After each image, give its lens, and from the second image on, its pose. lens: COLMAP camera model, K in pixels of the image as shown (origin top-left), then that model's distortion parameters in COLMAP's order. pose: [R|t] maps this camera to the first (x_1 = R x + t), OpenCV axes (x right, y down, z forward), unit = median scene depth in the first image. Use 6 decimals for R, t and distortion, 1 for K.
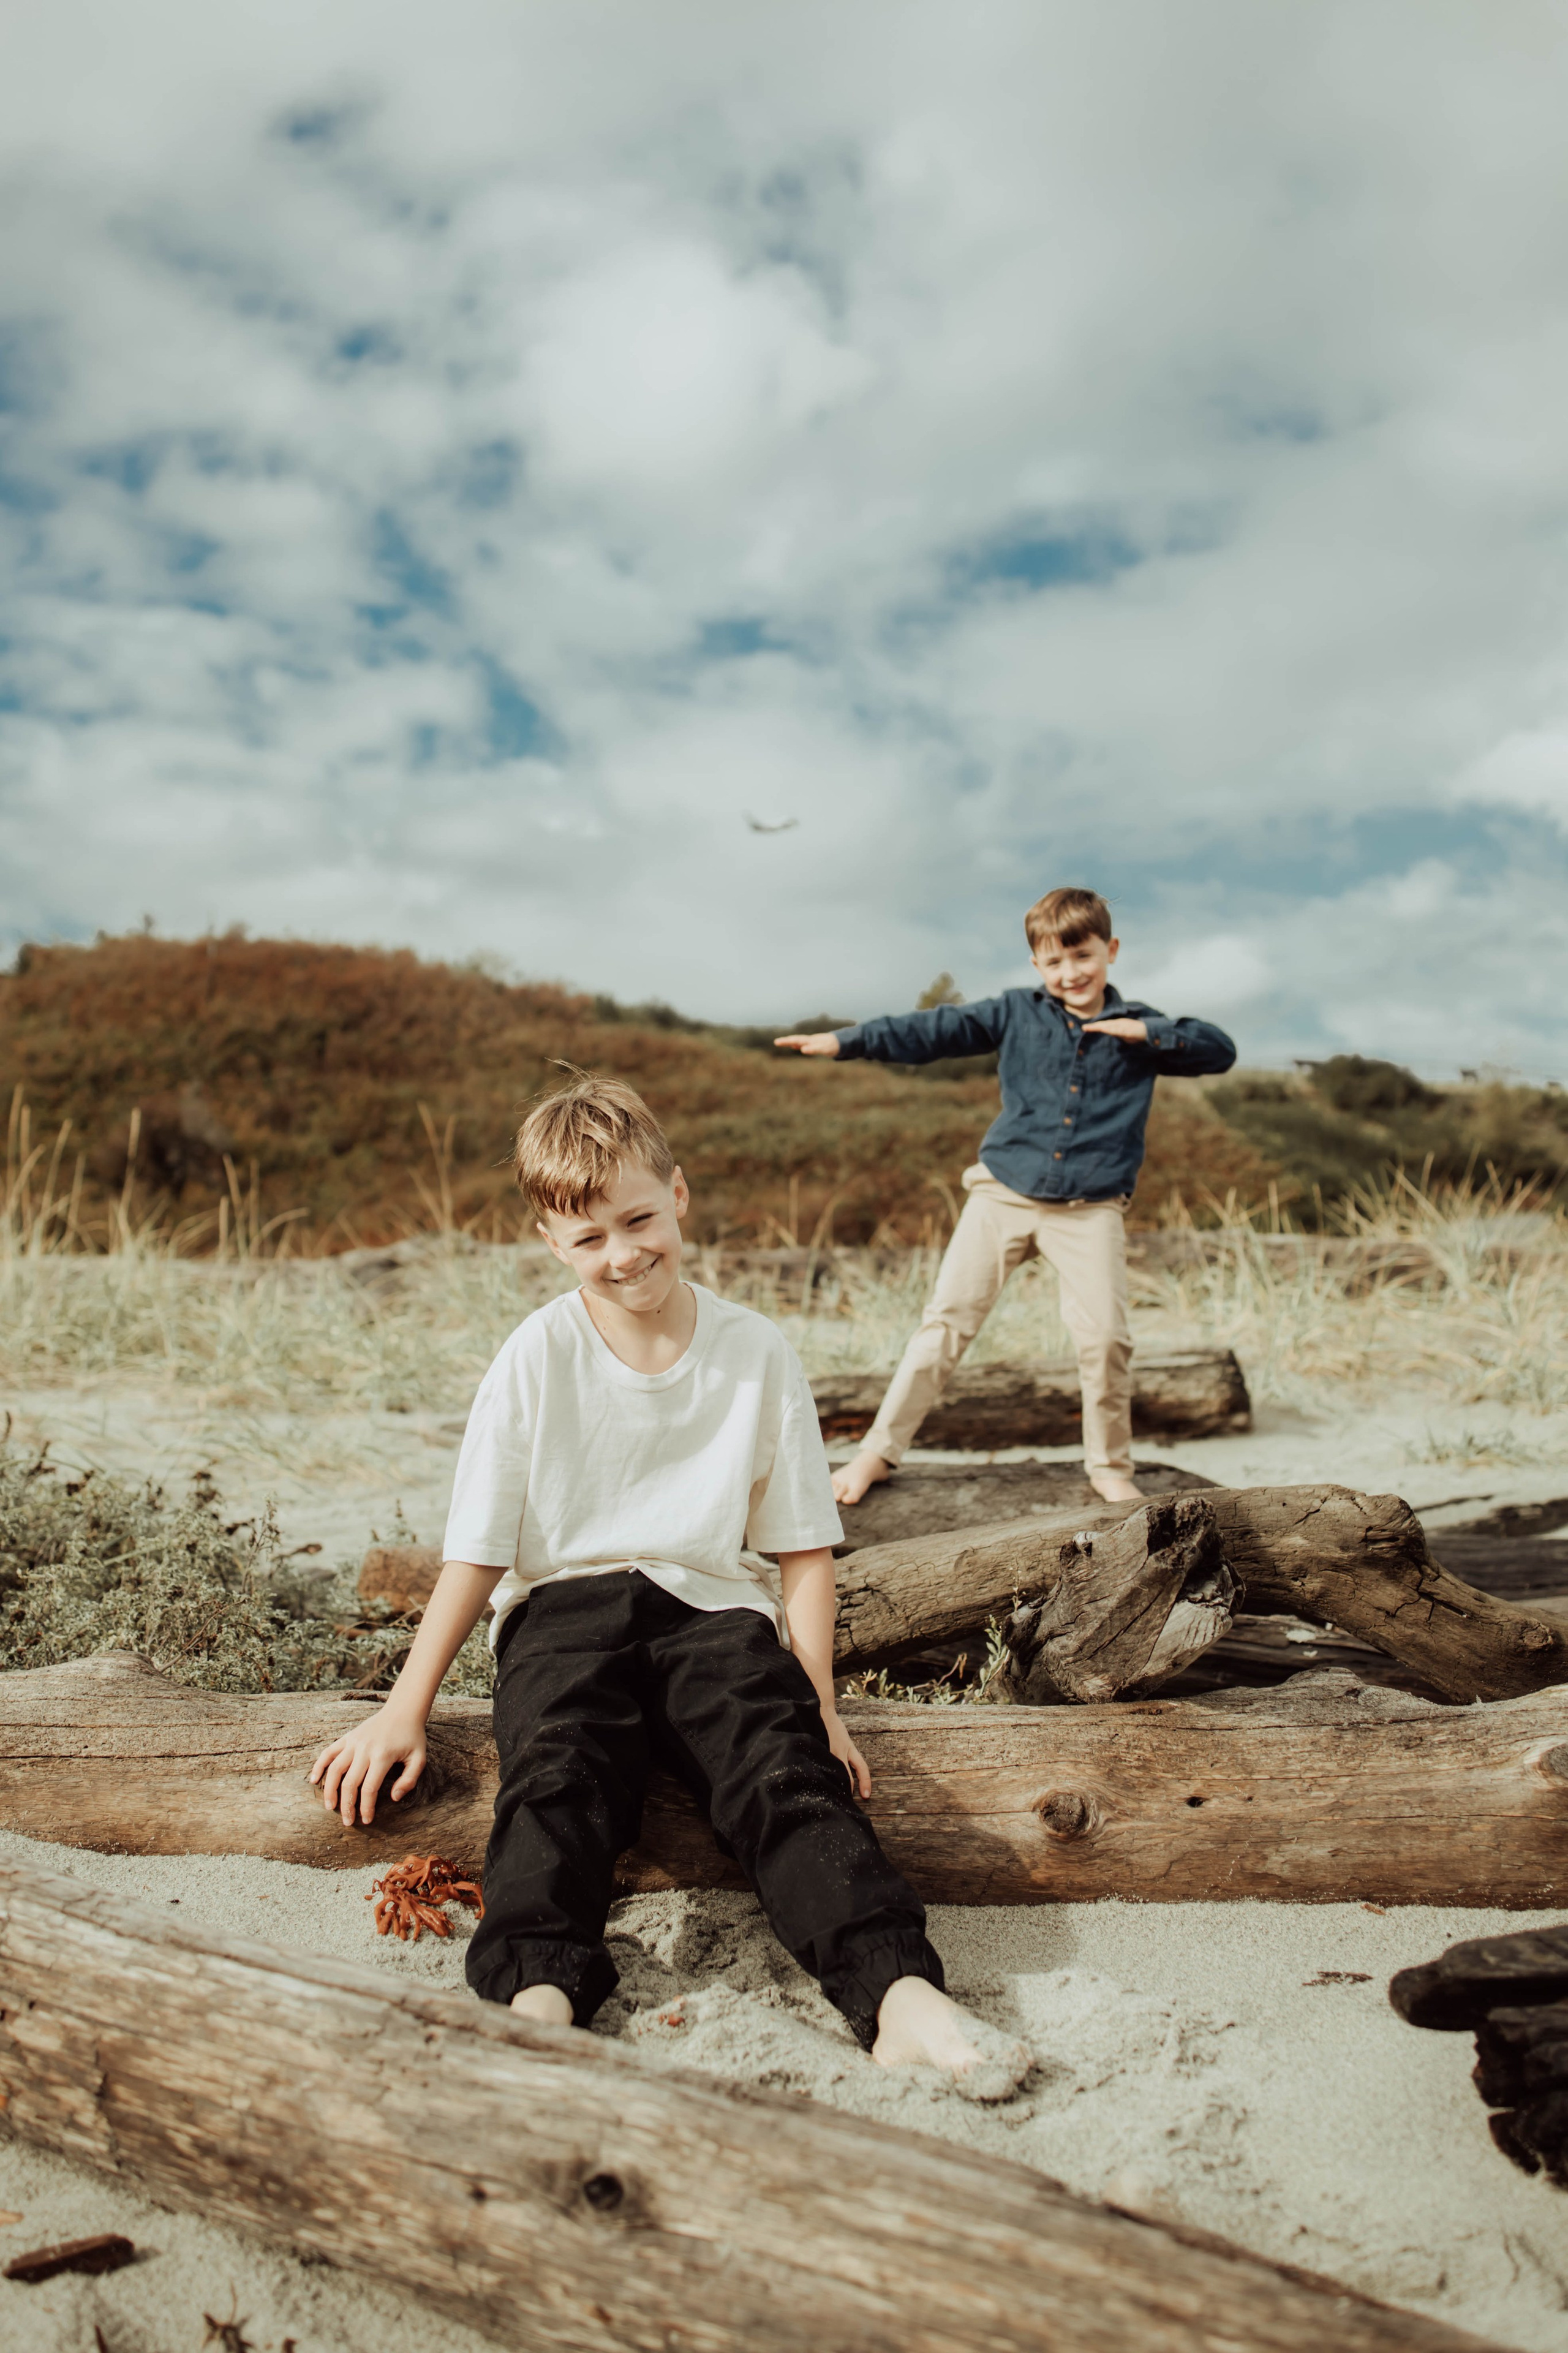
lens RADIAL K [[2489.2, 0, 809.3], [0, 2489.2, 1173.0], [0, 0, 1]] dist [-0.080721, 0.029271]
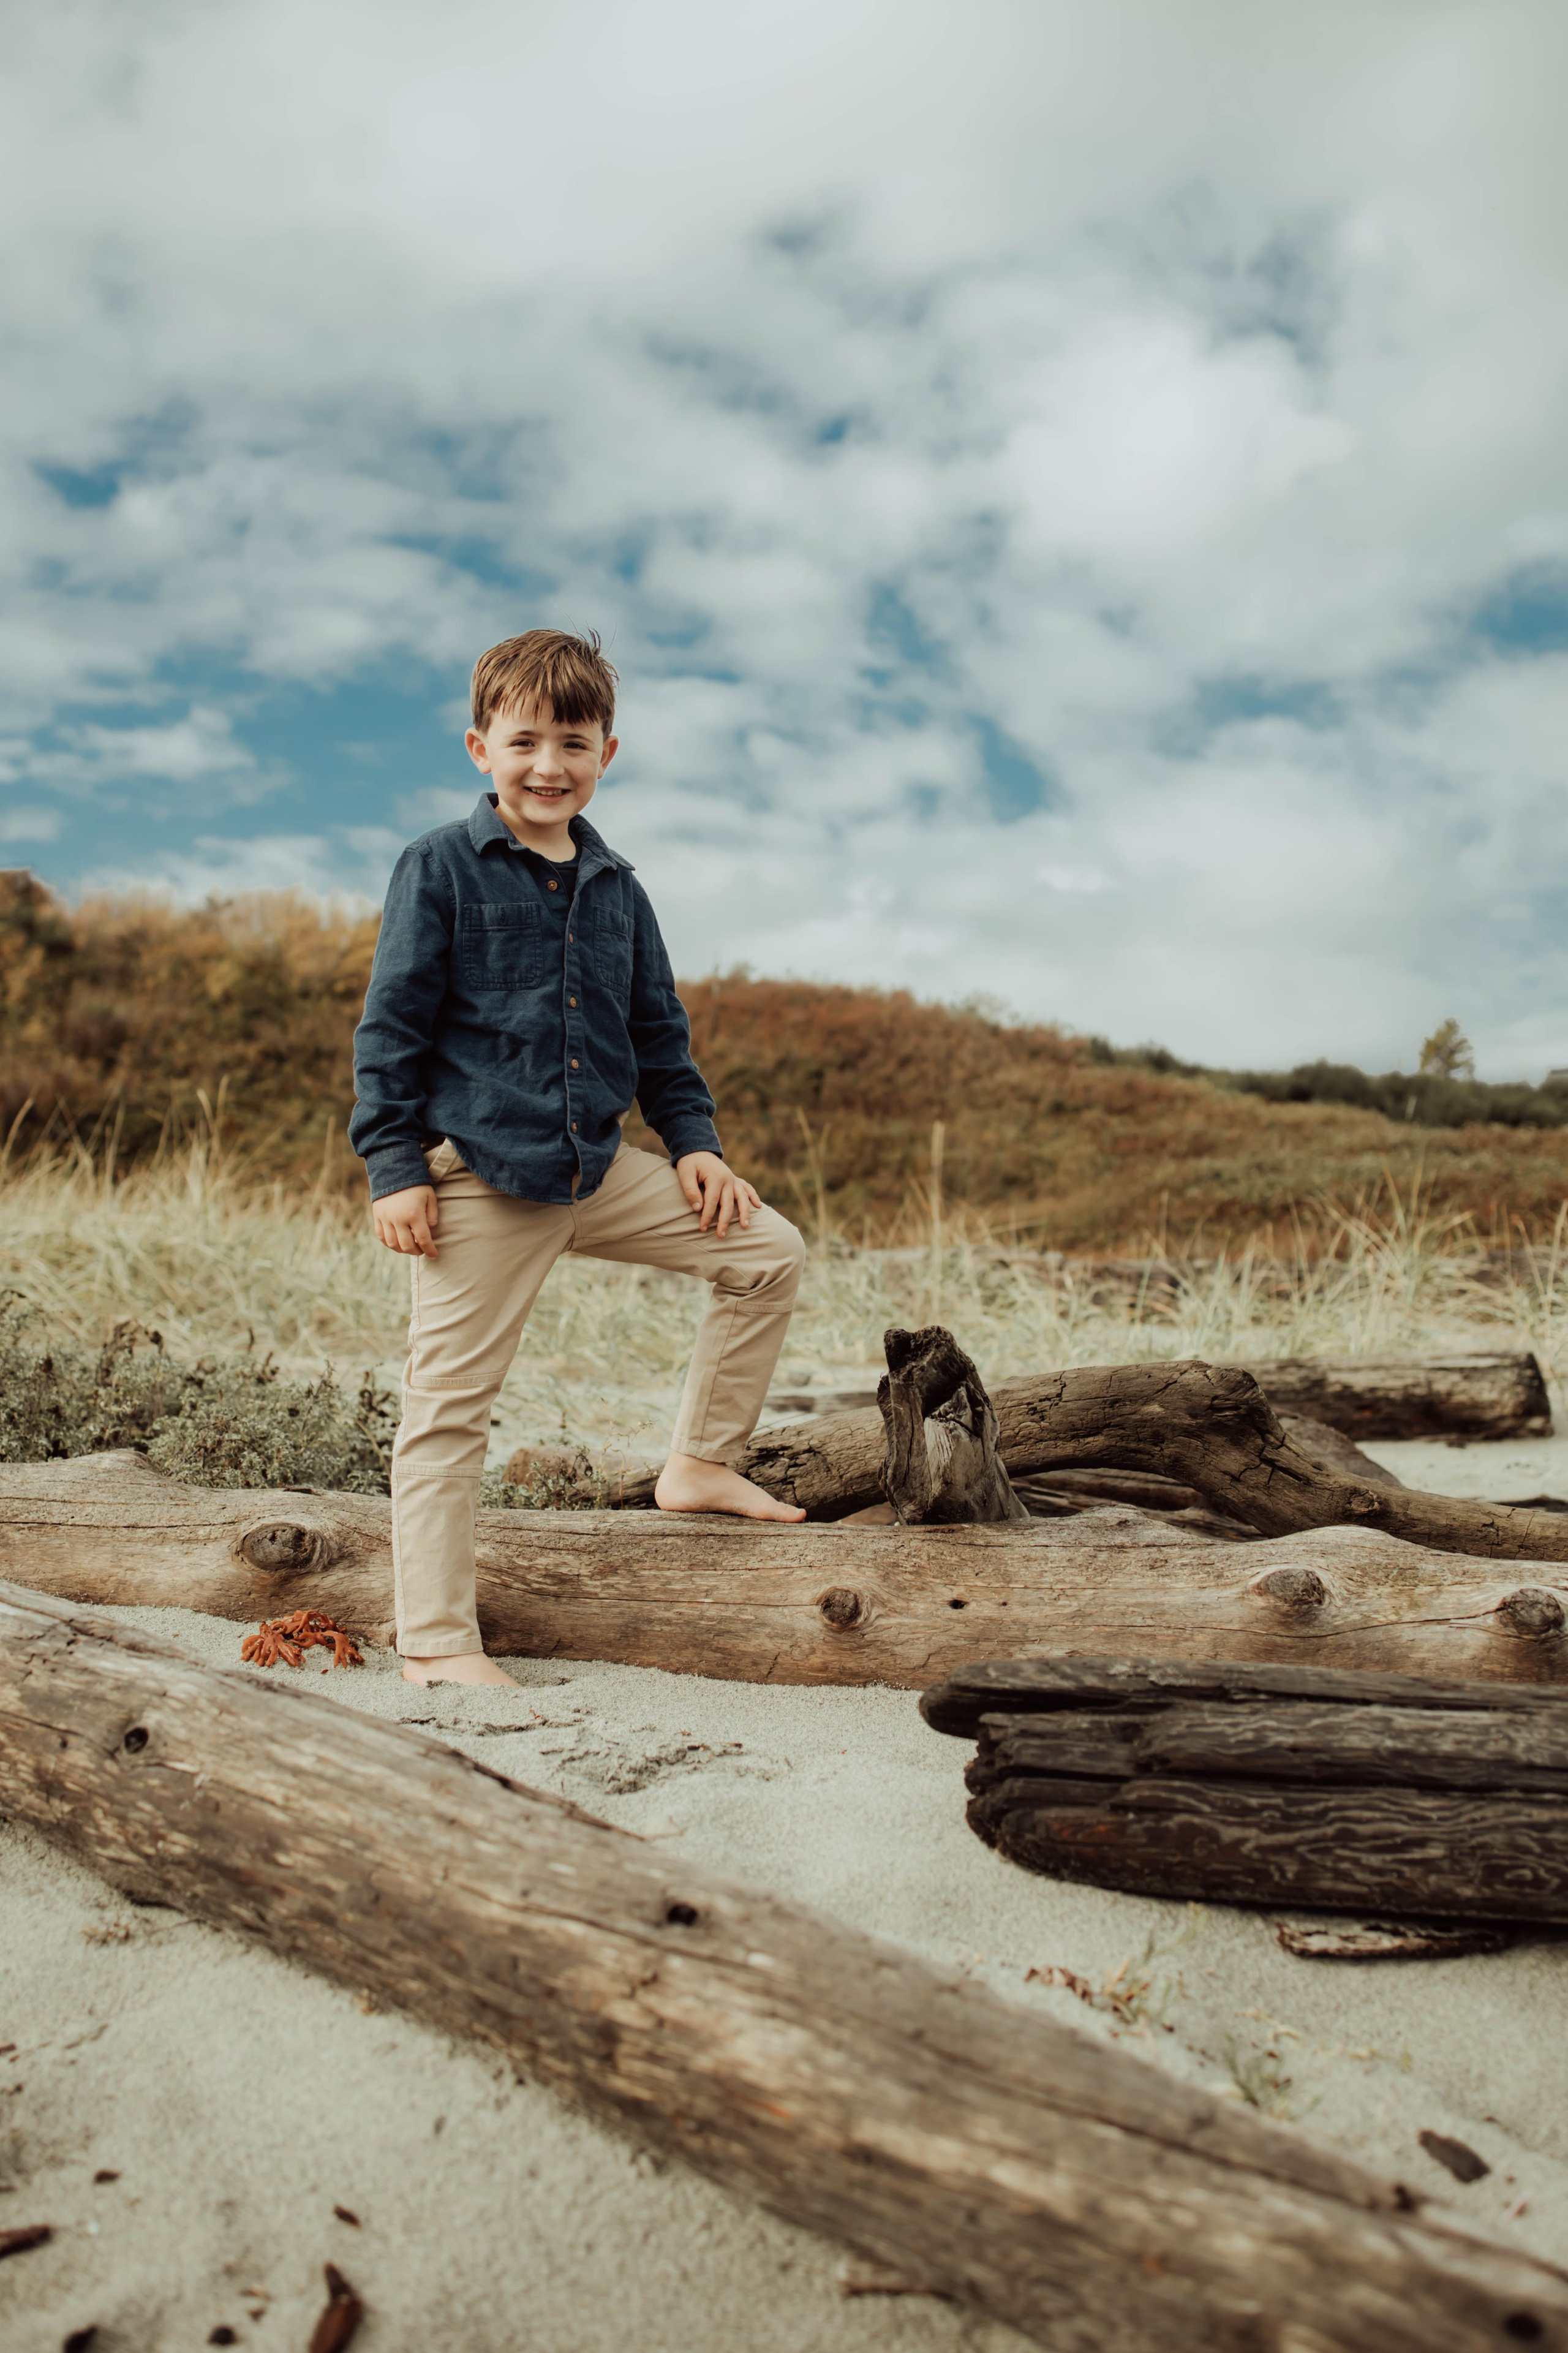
lens RADIAL K [[2489.2, 0, 809.3], [0, 2489.2, 1173.0], [0, 0, 1]] dist [-0.080721, 0.029271]
pose [[0.979162, 0.017759, -0.202301, 0.087064], [-0.021466, 0.999639, -0.016143, 0.021273], [0.201941, 0.020149, 0.979190, -0.035257]]
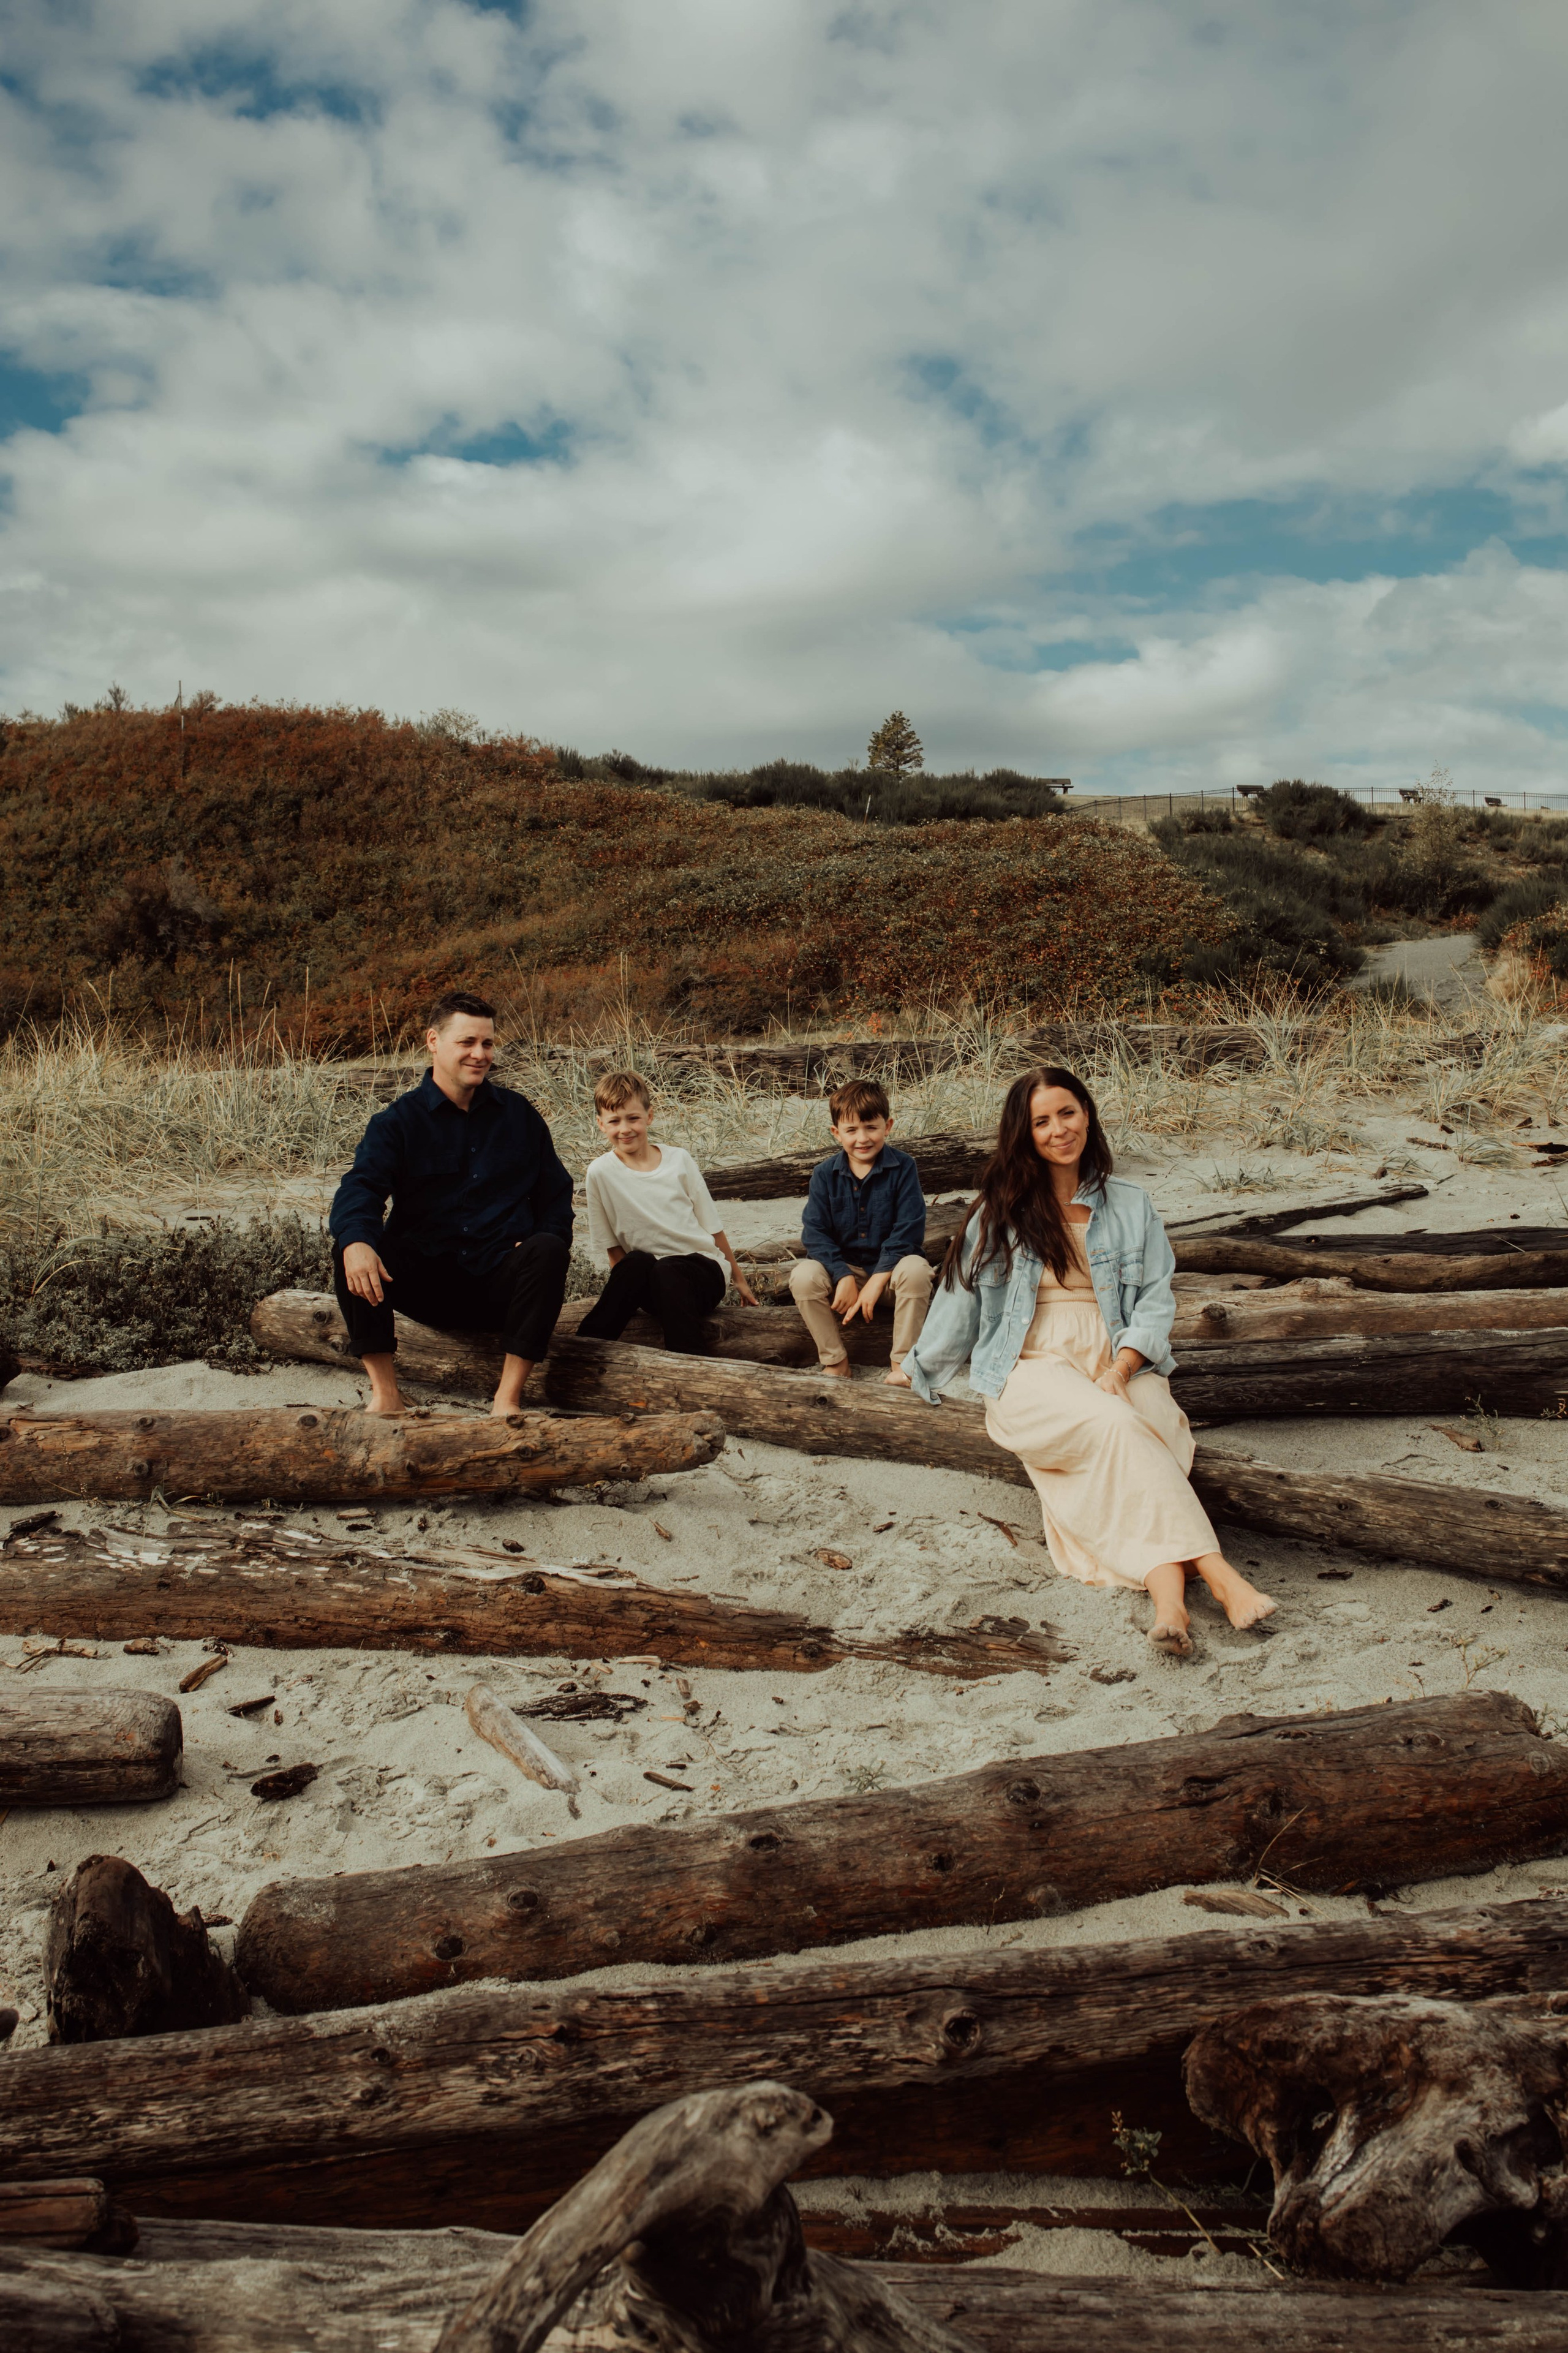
lens RADIAL K [[2489.2, 0, 809.3], [0, 2489.2, 1173.0], [0, 0, 1]] dist [-0.080721, 0.029271]
pose [[0.999141, -0.039539, 0.012380, -0.023356], [0.037977, 0.993438, 0.107885, -0.066608], [-0.016565, -0.107323, 0.994086, -0.504222]]
